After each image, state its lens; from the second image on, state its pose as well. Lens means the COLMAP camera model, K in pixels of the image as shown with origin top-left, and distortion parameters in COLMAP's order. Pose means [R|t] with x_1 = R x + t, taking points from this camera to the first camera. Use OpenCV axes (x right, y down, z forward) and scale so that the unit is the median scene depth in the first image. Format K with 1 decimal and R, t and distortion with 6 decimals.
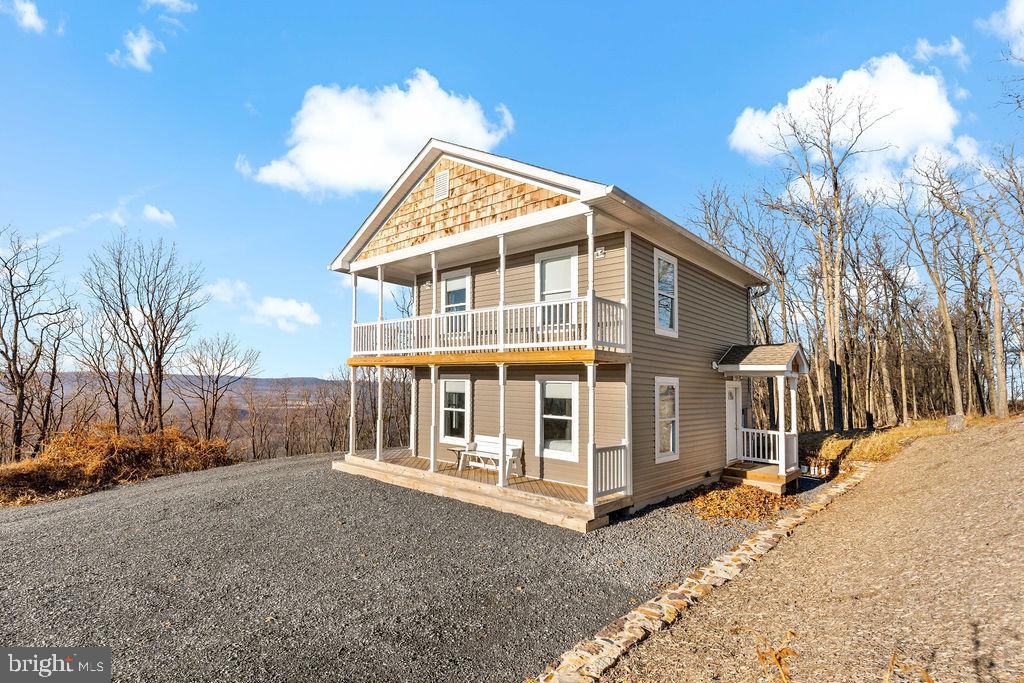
lens RADIAL K [[486.0, 0, 504.0], [0, 486.0, 357.6], [0, 0, 1]] dist [-0.014423, 0.000523]
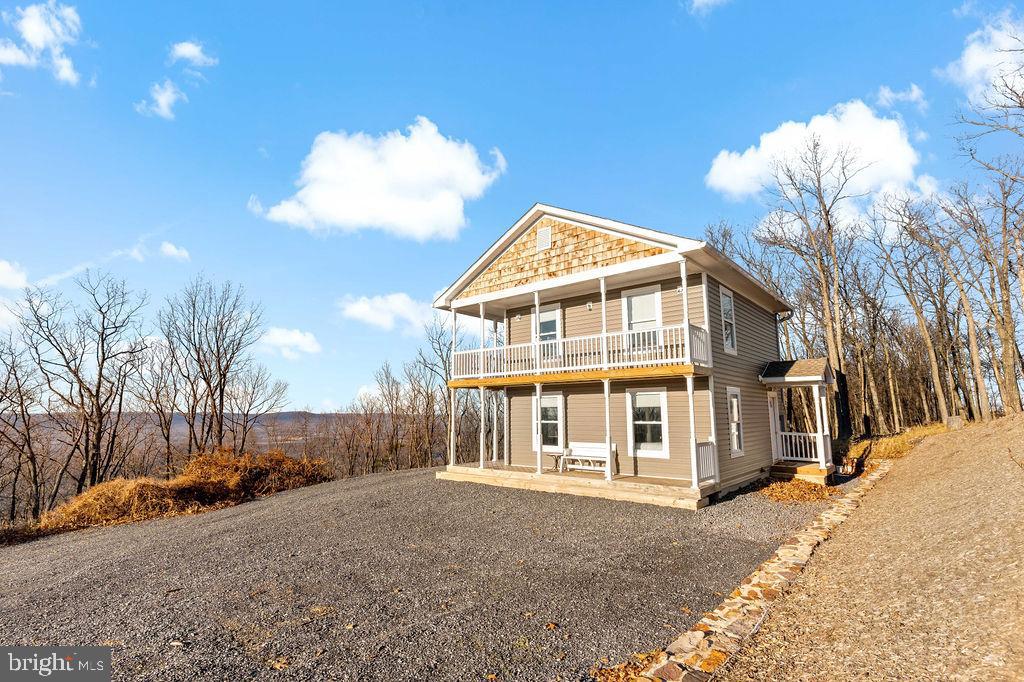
lens RADIAL K [[481.0, 0, 512.0], [0, 481.0, 341.0], [0, 0, 1]] dist [0.003467, 0.000173]
pose [[0.998552, -0.023286, 0.048502, -0.246729], [0.027654, 0.995428, -0.091424, 0.016718], [-0.046152, 0.092633, 0.994630, -0.180862]]
